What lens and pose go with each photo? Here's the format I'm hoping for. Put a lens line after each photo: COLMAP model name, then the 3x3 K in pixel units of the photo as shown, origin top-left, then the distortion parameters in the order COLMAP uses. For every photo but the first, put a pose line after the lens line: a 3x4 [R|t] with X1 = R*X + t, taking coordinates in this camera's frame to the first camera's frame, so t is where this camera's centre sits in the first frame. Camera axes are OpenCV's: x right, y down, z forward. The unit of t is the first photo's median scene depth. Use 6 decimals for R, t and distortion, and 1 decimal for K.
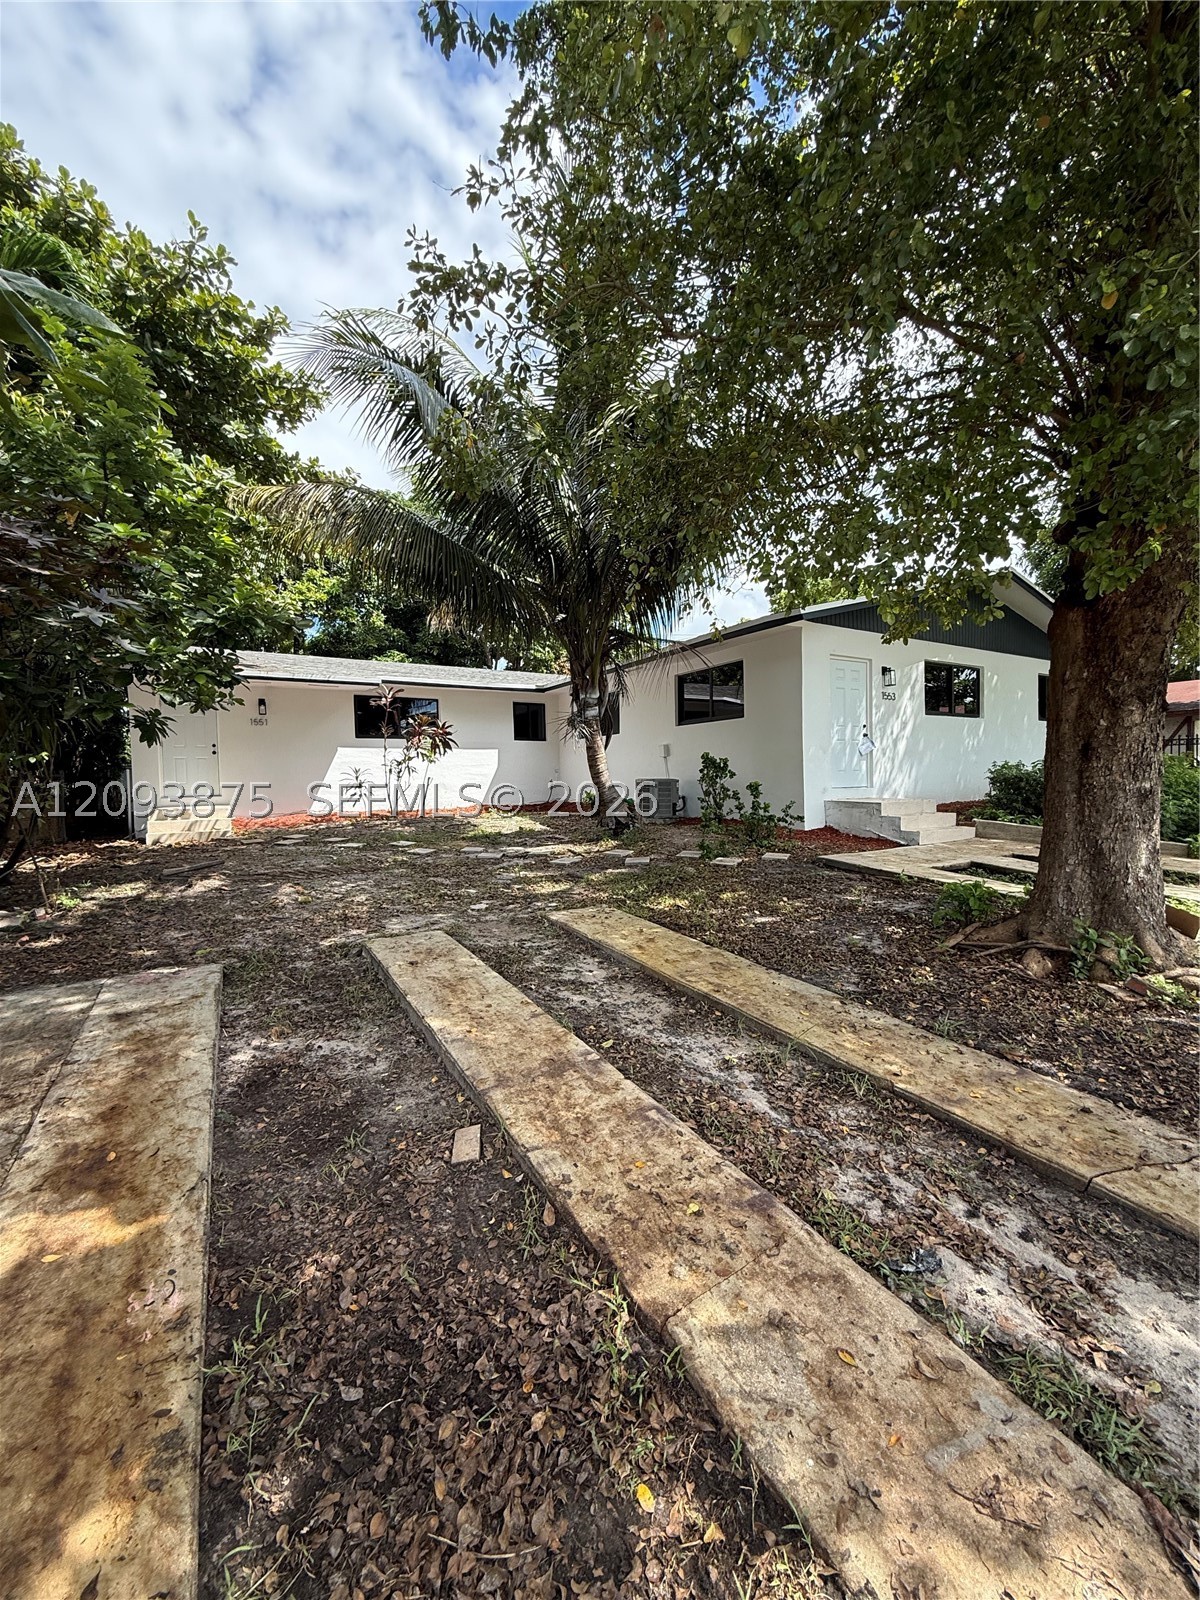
lens RADIAL K [[642.0, 0, 600.0], [0, 642.0, 800.0], [0, 0, 1]] dist [0.001575, -0.000016]
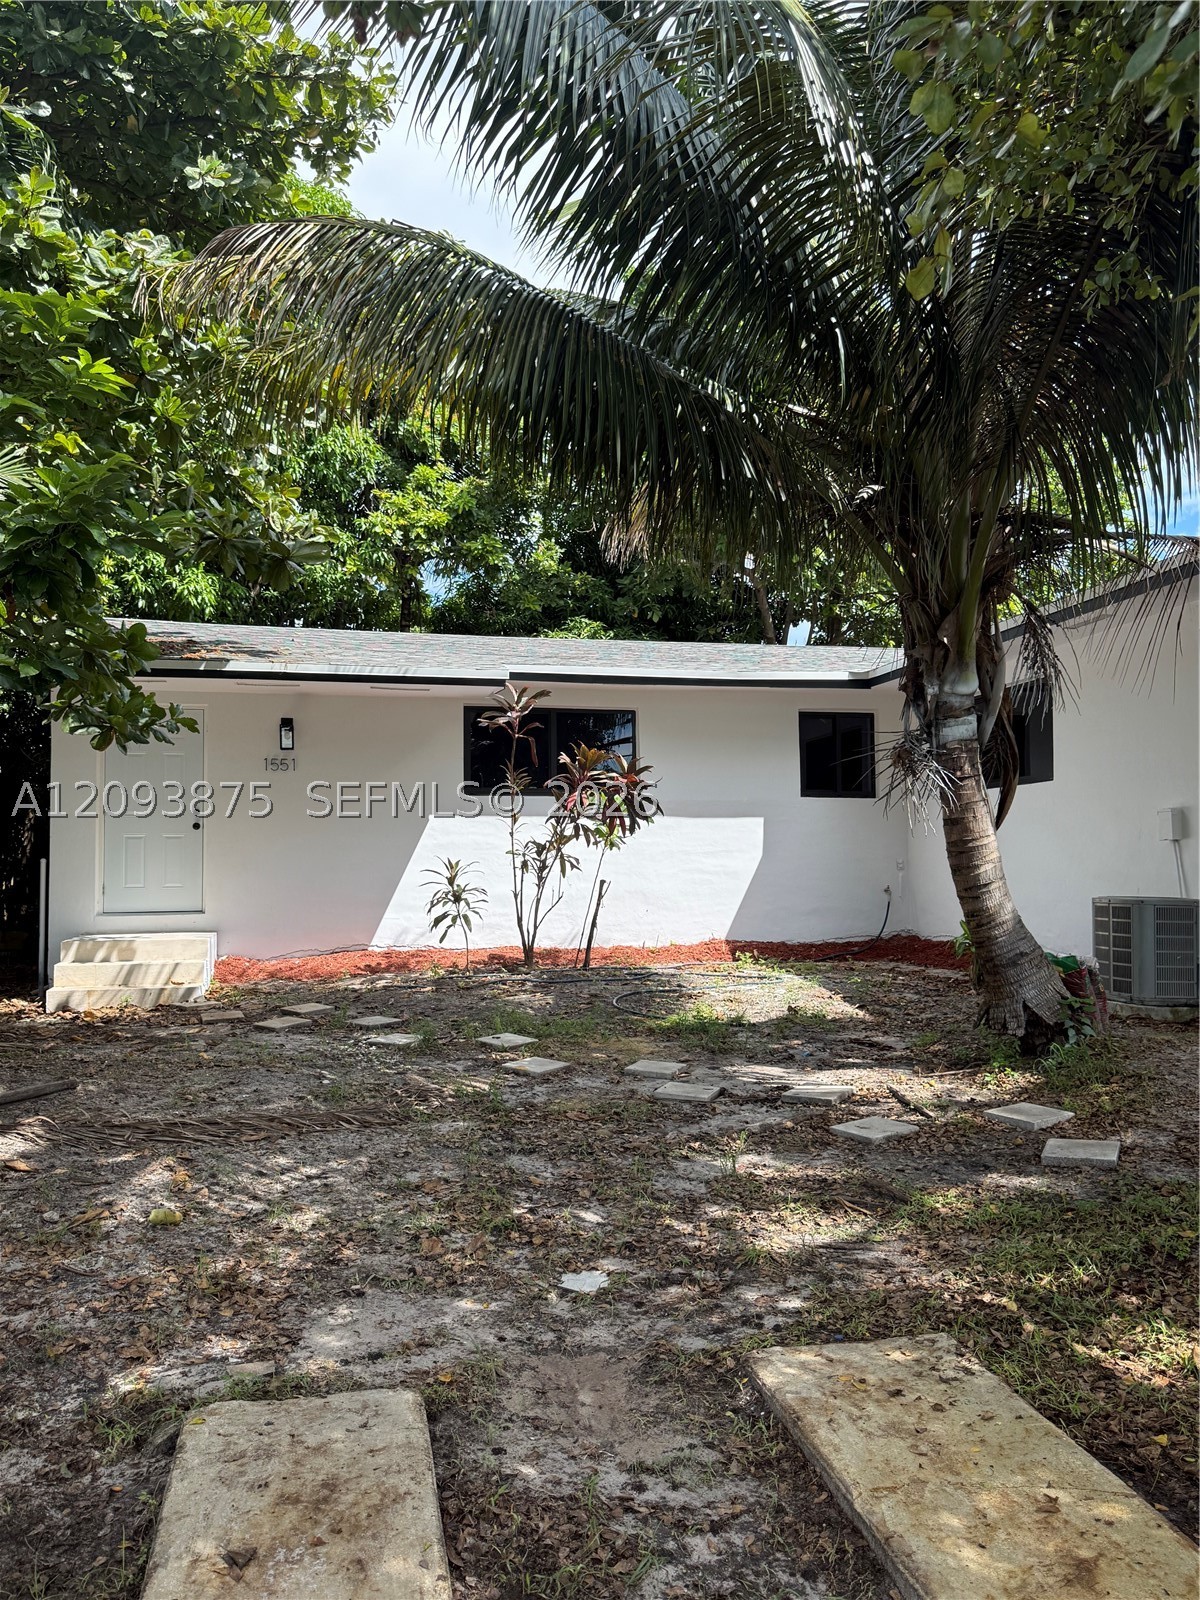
lens RADIAL K [[1267.0, 0, 600.0], [0, 1267.0, 800.0], [0, 0, 1]] dist [0.112143, -0.170570]
pose [[0.945708, -0.004084, -0.324992, 0.032206], [-0.023302, 0.996496, -0.080329, -0.026629], [0.324182, 0.083541, 0.942299, 0.198733]]
